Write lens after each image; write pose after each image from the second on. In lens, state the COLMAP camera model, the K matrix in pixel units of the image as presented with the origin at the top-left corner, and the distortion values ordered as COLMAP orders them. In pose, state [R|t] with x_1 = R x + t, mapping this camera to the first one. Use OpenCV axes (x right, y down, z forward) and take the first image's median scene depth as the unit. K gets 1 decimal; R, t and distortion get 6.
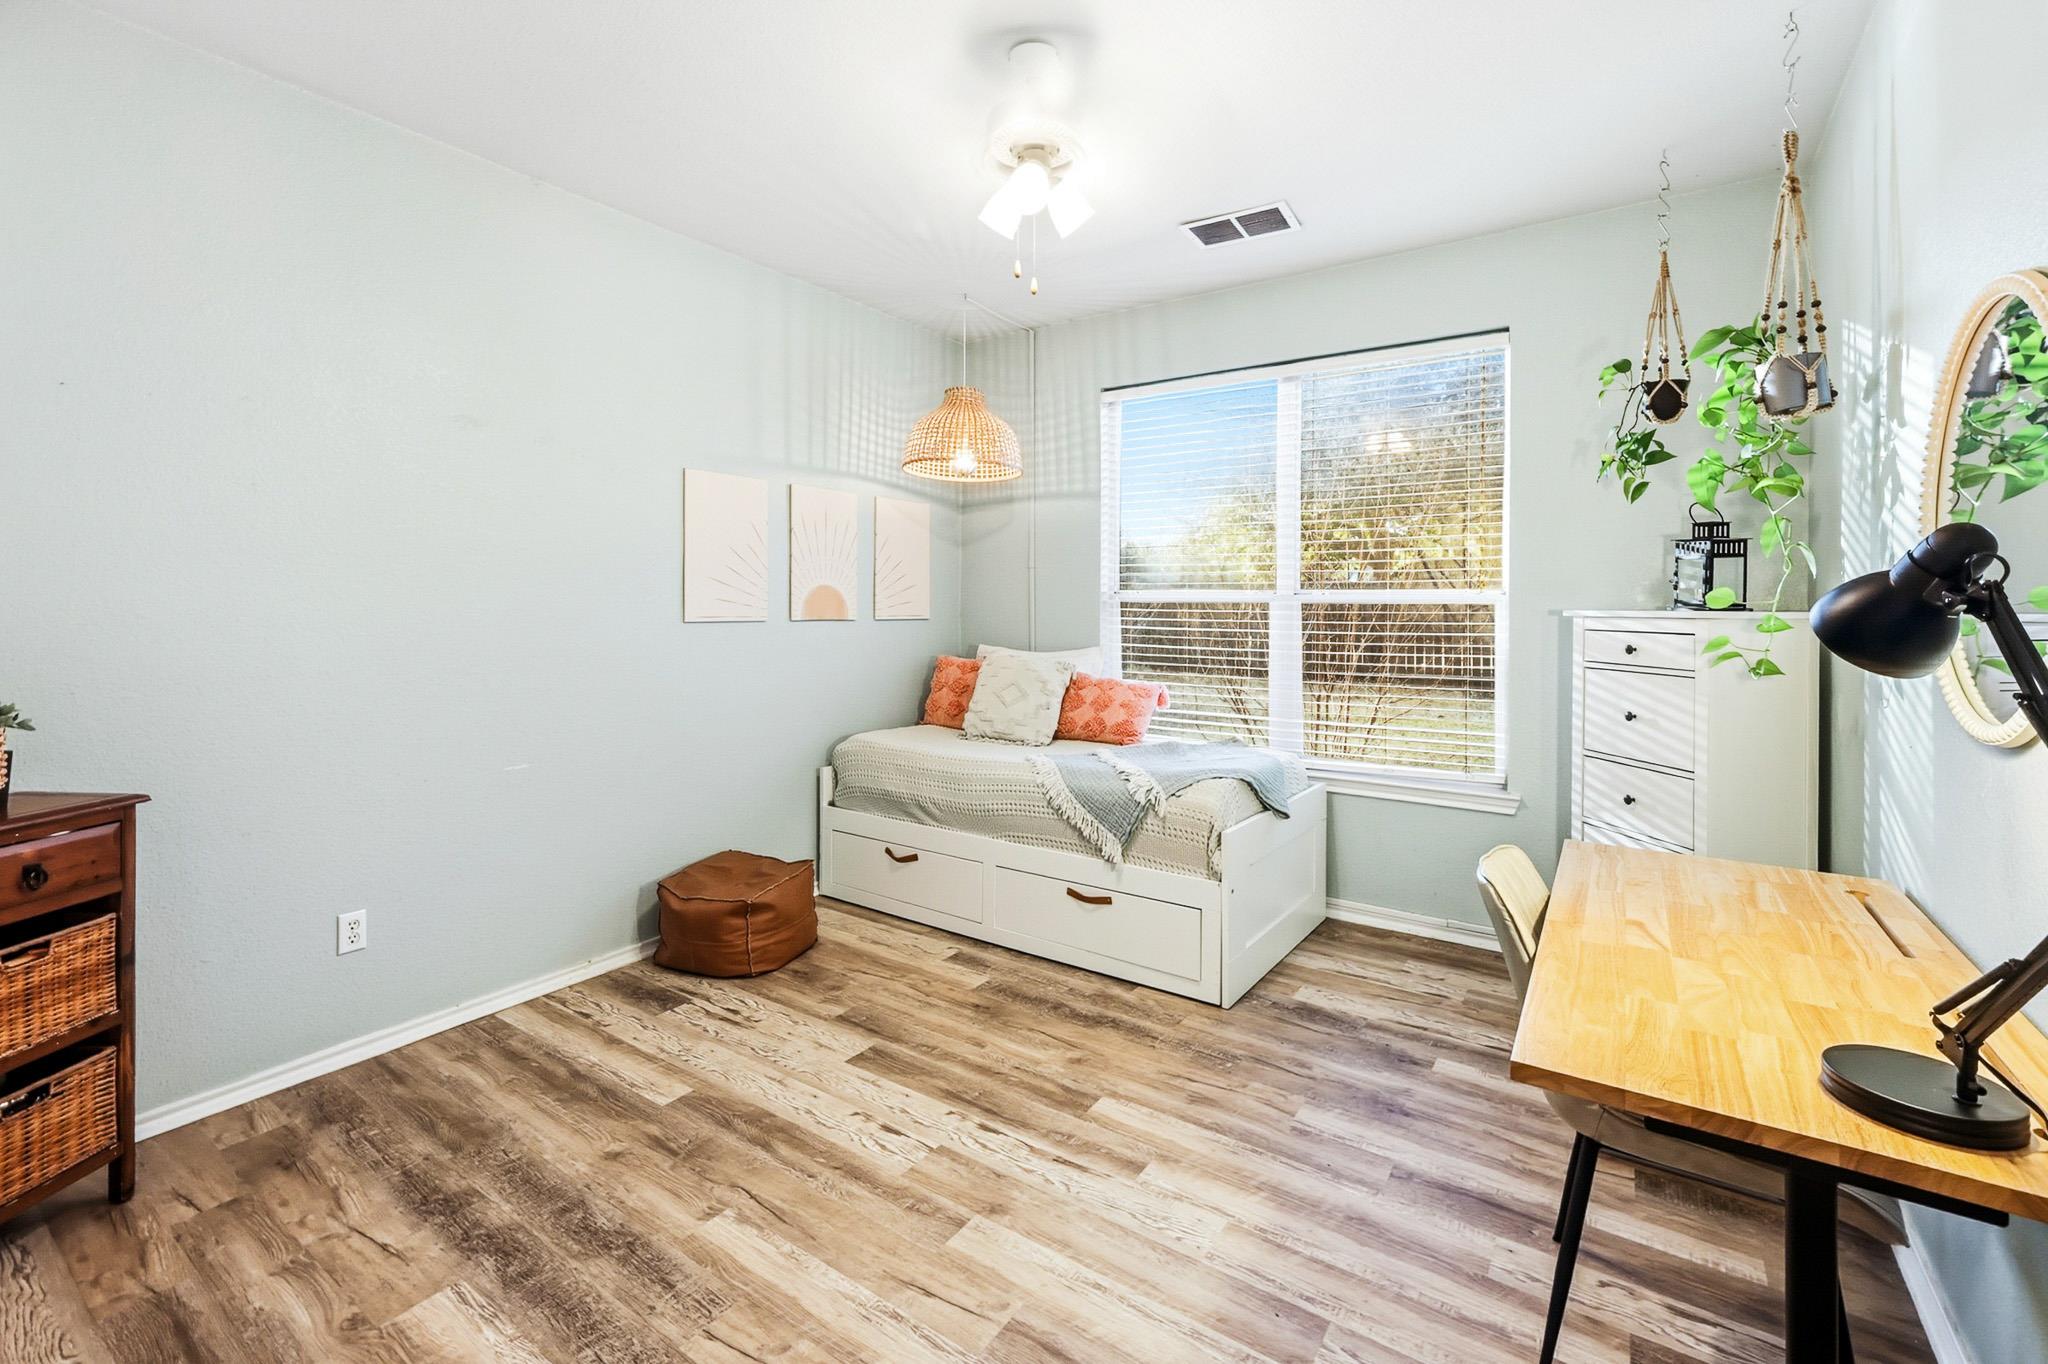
lens RADIAL K [[881.8, 0, 1029.9], [0, 881.8, 629.7], [0, 0, 1]] dist [-0.001730, -0.000240]
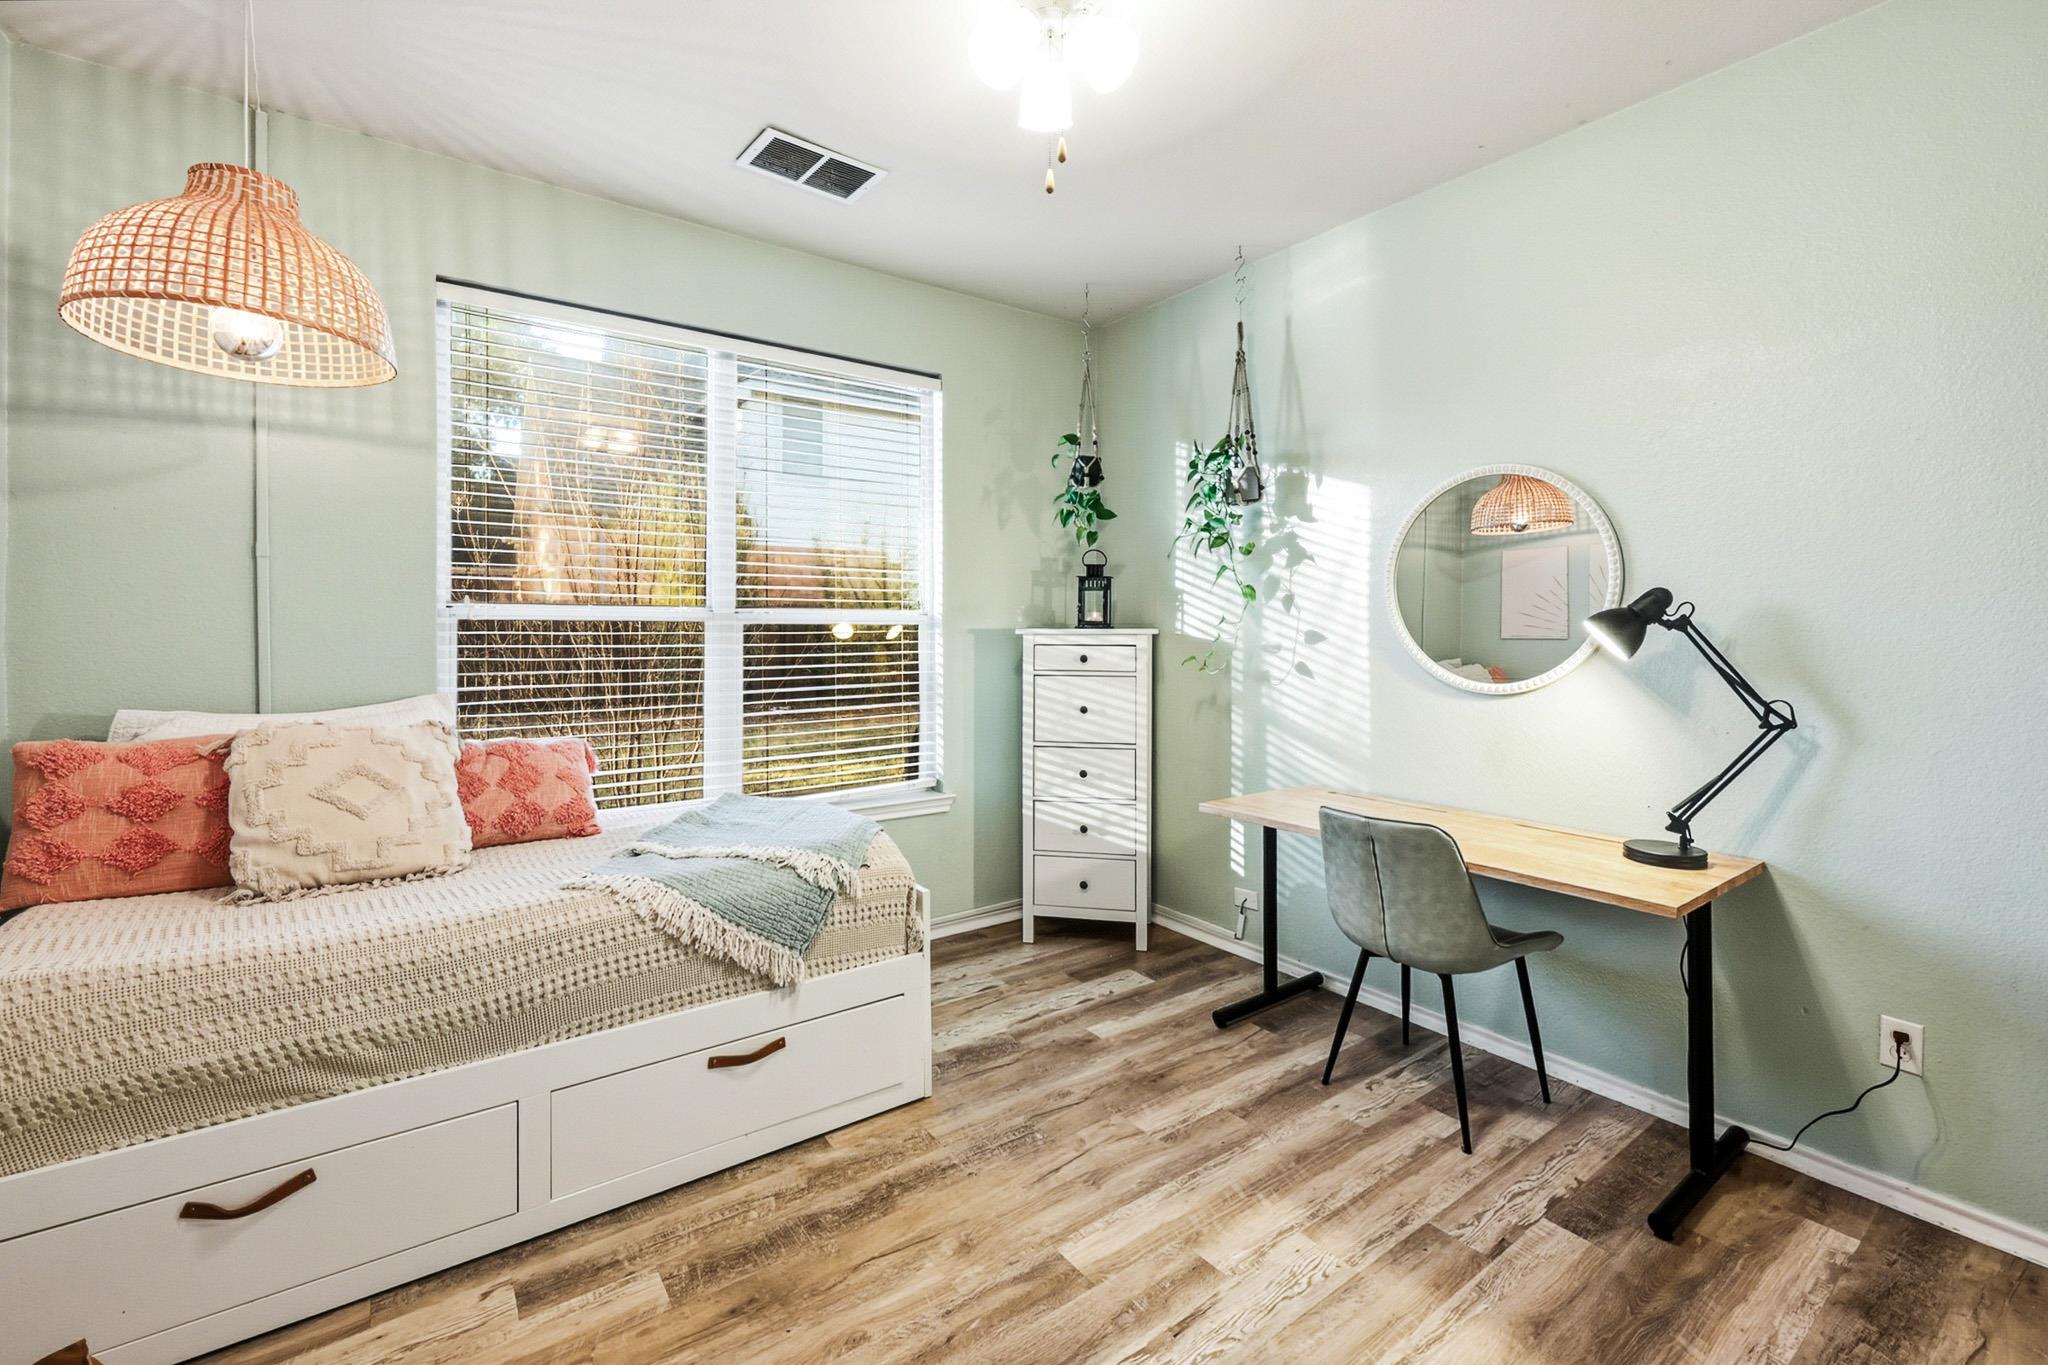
lens RADIAL K [[864.4, 0, 1024.4], [0, 864.4, 642.8], [0, 0, 1]] dist [0.000558, -0.000183]
pose [[0.341870, -0.021990, 0.939490, -0.516281], [0.027811, 0.999525, 0.013275, -0.018916], [-0.939336, 0.021590, 0.342319, 0.604860]]
